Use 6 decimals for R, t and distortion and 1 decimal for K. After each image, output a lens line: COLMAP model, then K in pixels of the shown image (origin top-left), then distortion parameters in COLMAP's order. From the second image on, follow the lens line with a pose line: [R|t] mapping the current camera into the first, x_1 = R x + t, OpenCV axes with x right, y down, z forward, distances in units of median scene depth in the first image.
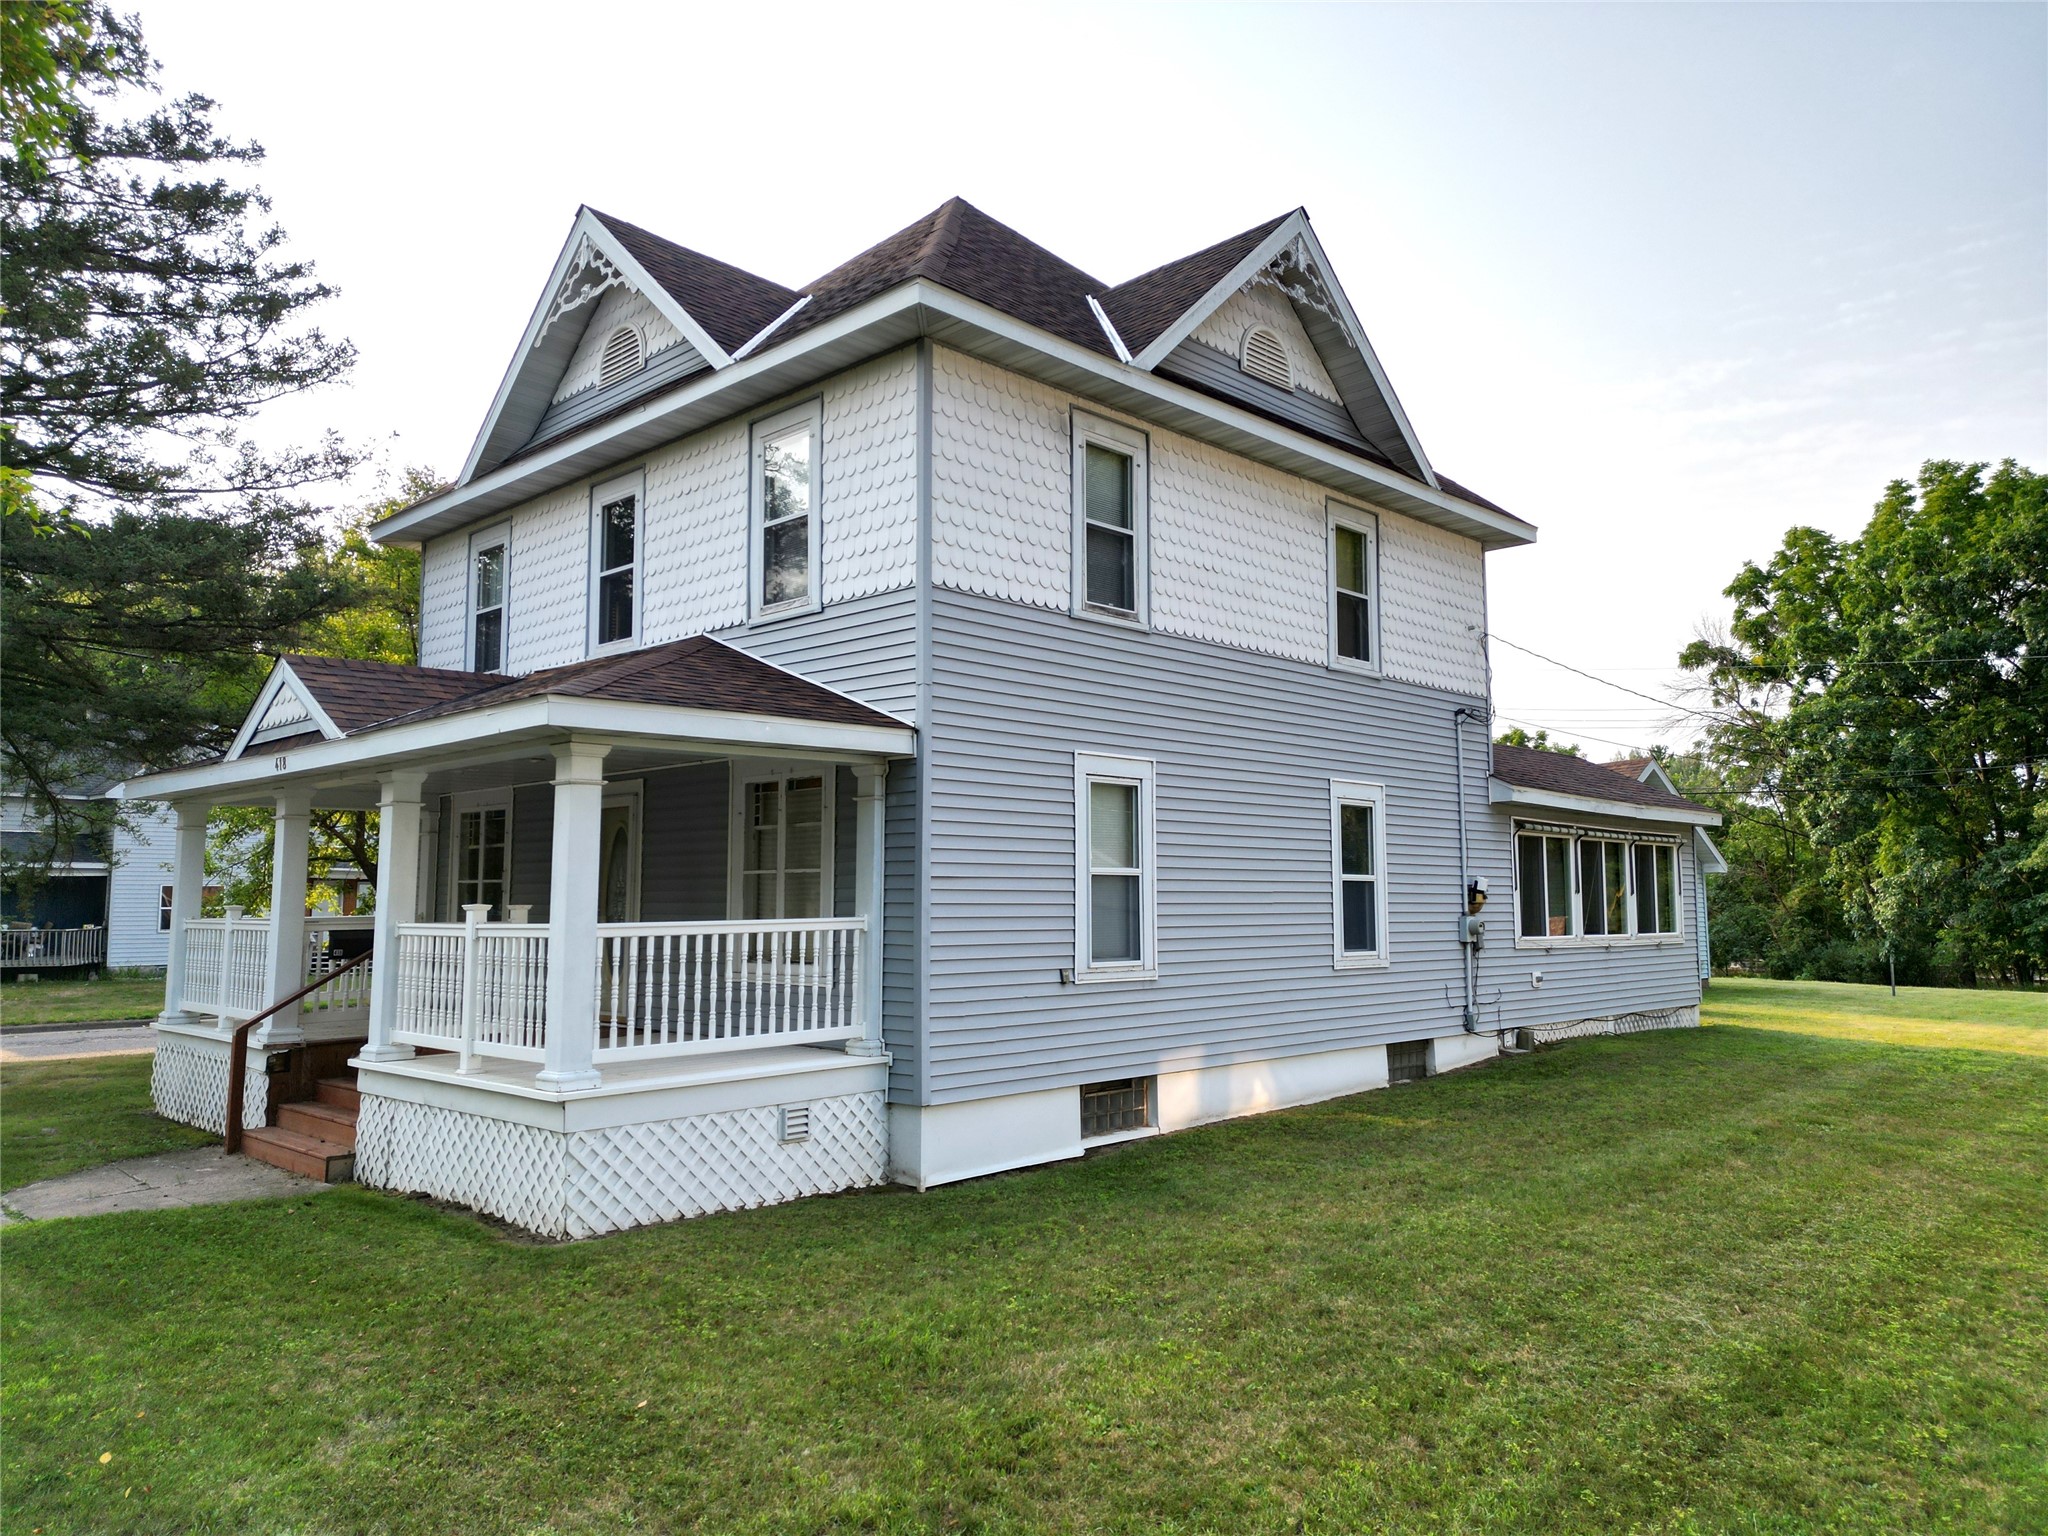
lens RADIAL K [[1457.3, 0, 1043.7], [0, 1457.3, 752.5], [0, 0, 1]] dist [0.080978, -0.074125]
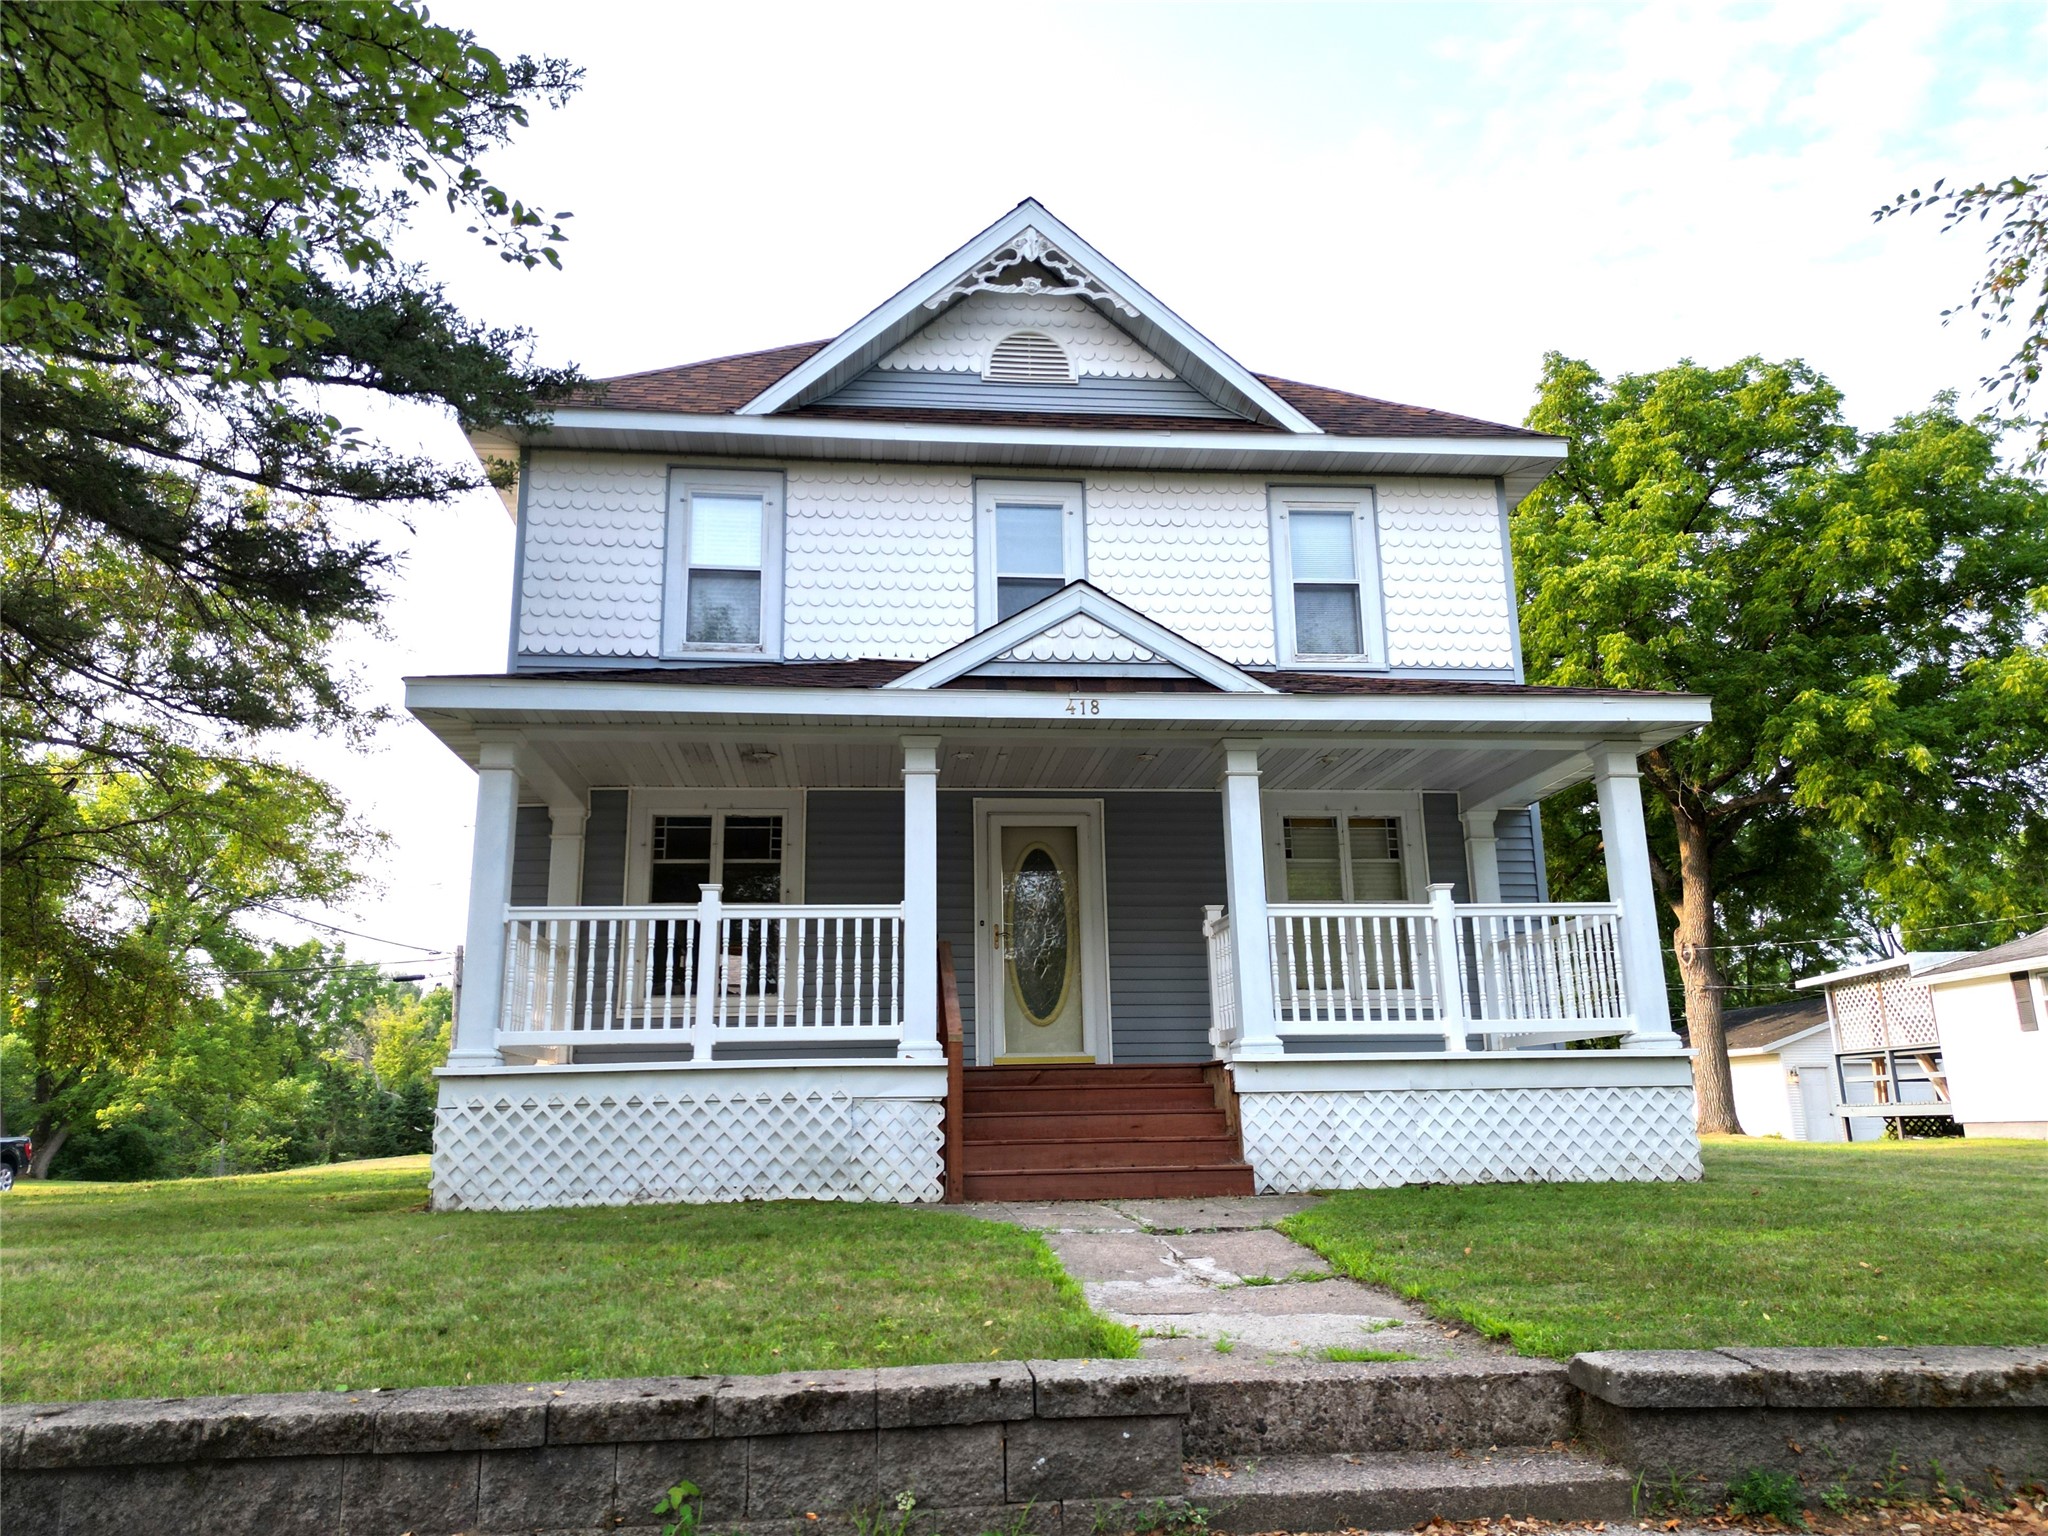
lens RADIAL K [[1457.3, 0, 1070.8], [0, 1457.3, 755.3], [0, 0, 1]] dist [0.080978, -0.074125]
pose [[0.619997, 0.181378, 0.763352, -0.901279], [-0.057441, 0.980795, -0.186390, 0.148752], [-0.782499, 0.071713, 0.618508, 0.394039]]
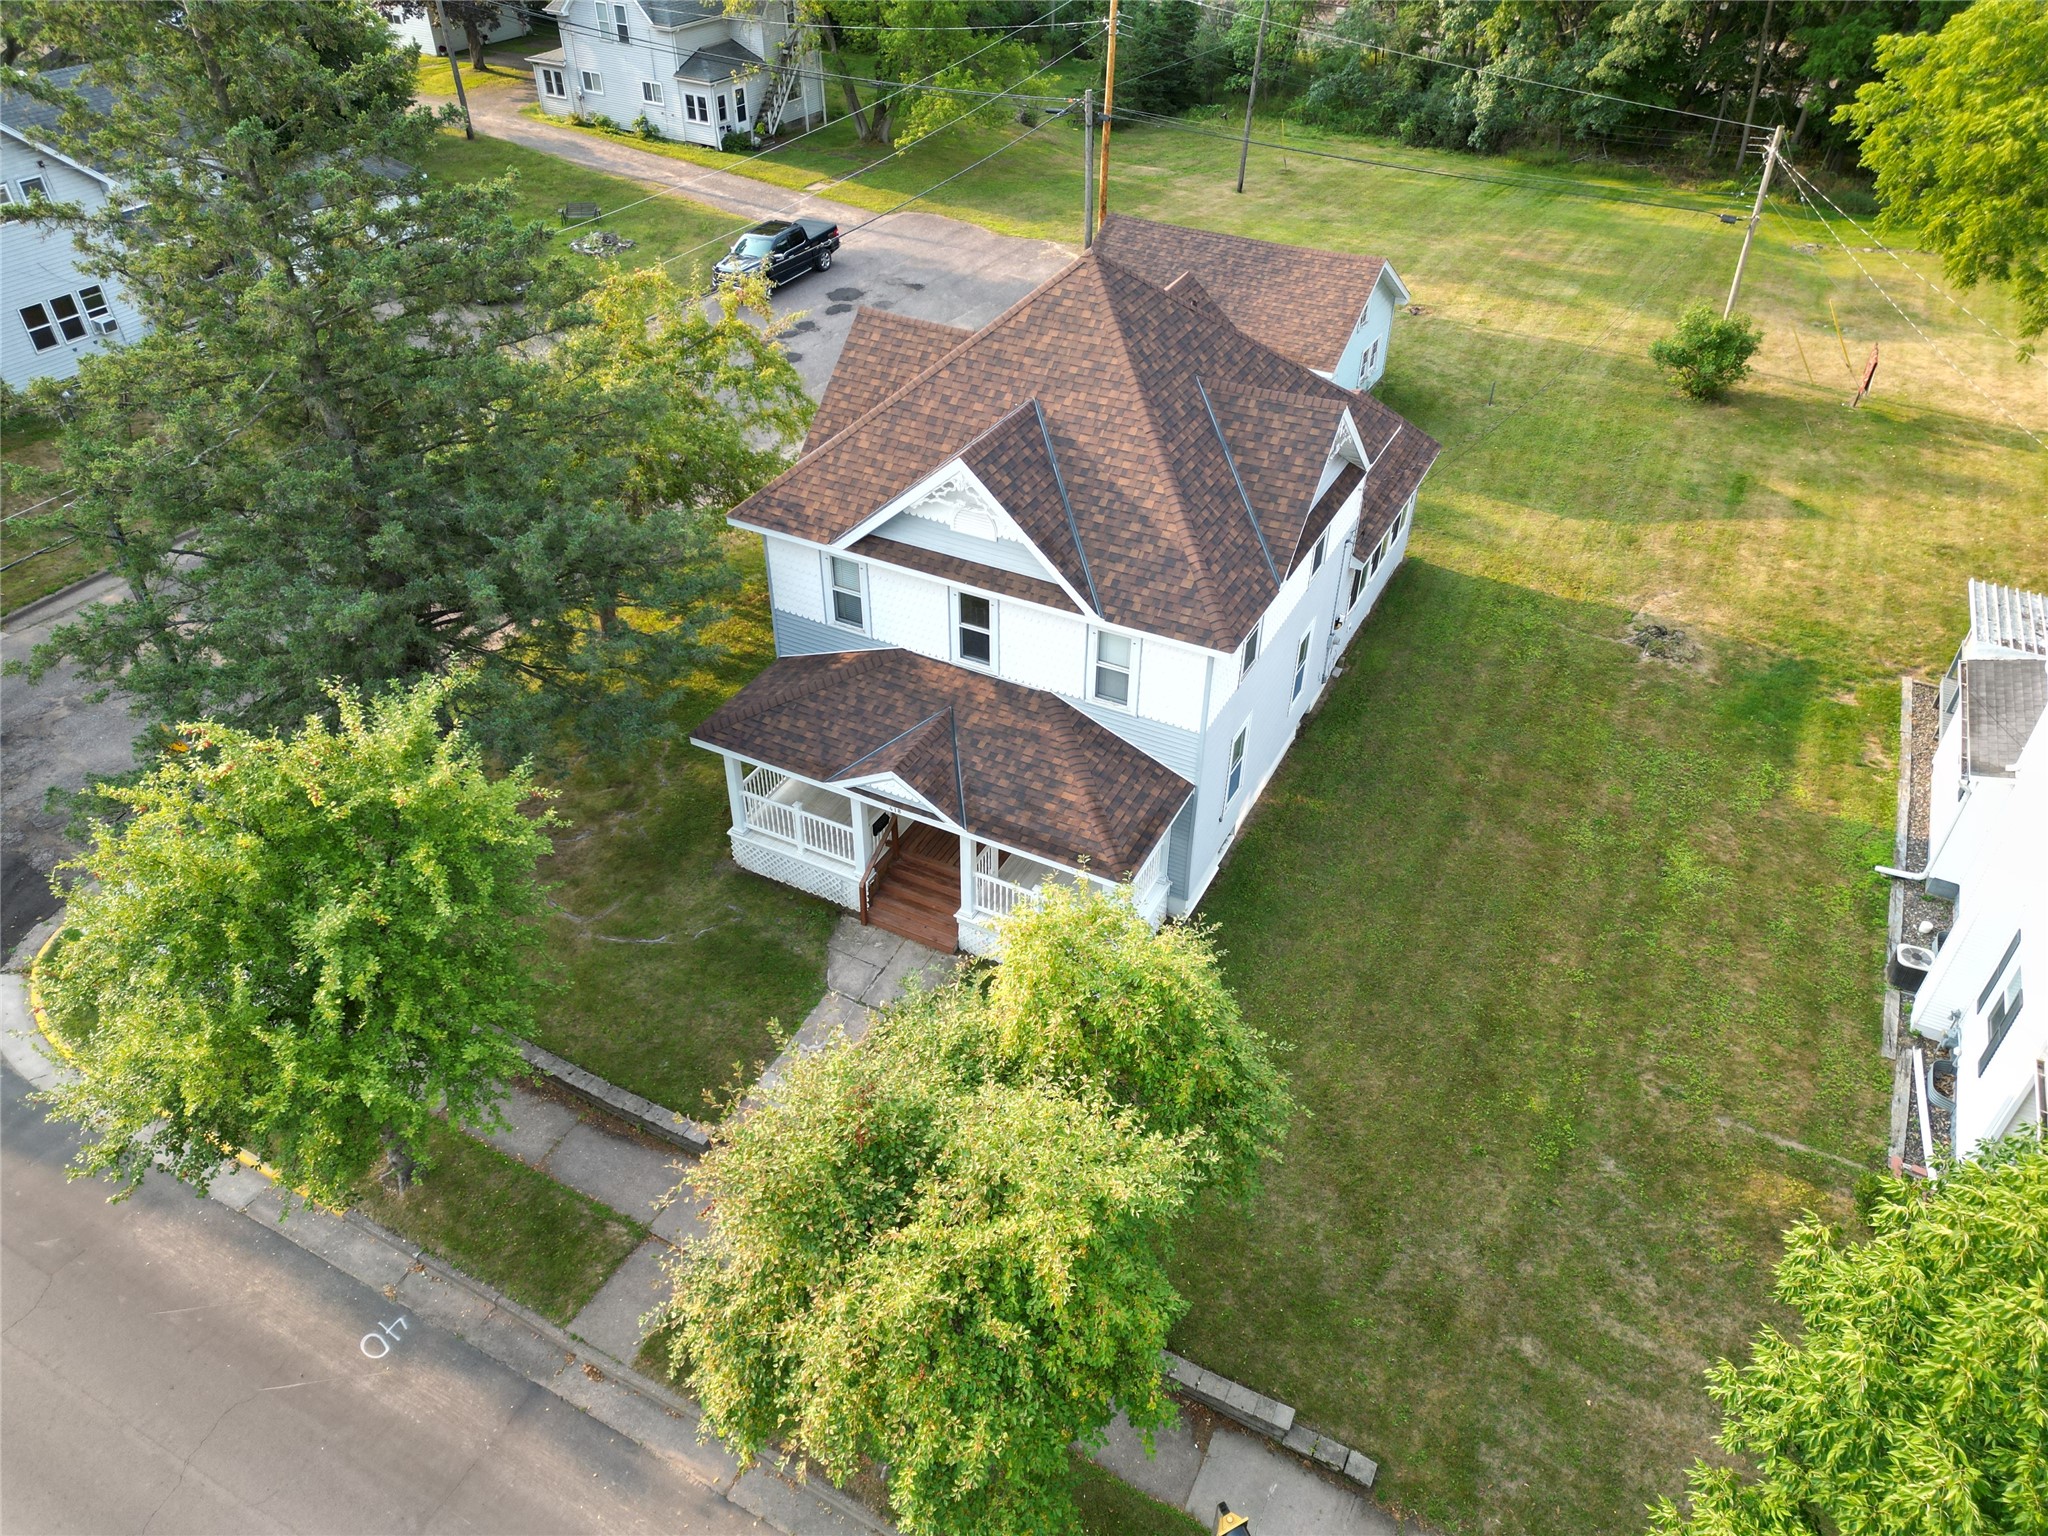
lens RADIAL K [[1457.3, 0, 1044.3], [0, 1457.3, 780.3], [0, 0, 1]] dist [0.080978, -0.074125]
pose [[0.954291, -0.169426, 0.246218, -0.649926], [-0.049973, 0.721759, 0.690338, -1.181094], [-0.294672, -0.671088, 0.680301, -0.377284]]
